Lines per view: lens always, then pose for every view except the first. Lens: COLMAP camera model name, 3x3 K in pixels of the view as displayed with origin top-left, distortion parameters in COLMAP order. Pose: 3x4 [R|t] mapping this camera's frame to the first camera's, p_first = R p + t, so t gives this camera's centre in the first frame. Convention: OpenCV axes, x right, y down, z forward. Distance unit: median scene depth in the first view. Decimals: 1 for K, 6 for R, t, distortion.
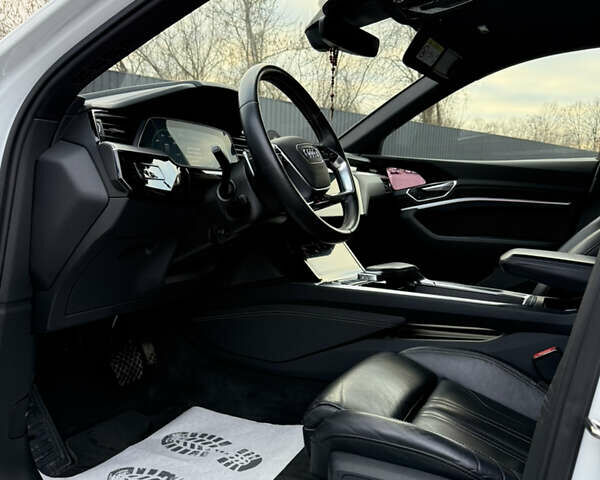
lens RADIAL K [[552.4, 0, 300.0], [0, 552.4, 240.0], [0, 0, 1]] dist [0.131619, -0.280078]
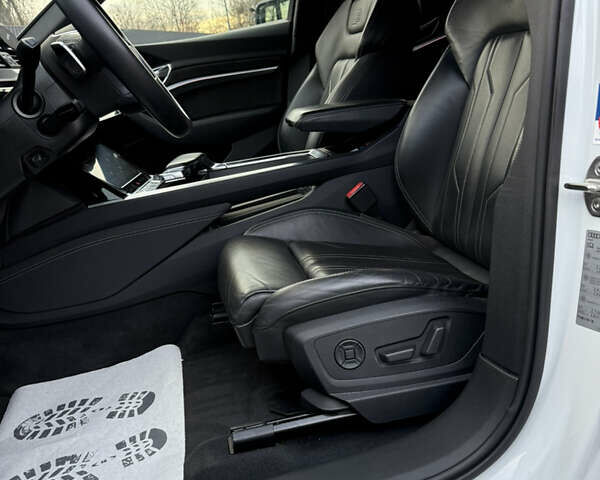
lens RADIAL K [[552.4, 0, 300.0], [0, 552.4, 240.0], [0, 0, 1]] dist [0.131619, -0.280078]
pose [[0.781959, -0.342851, 0.520570, -0.253537], [0.247469, 0.937262, 0.245560, -0.009606], [-0.572101, -0.063192, 0.817745, 0.114148]]
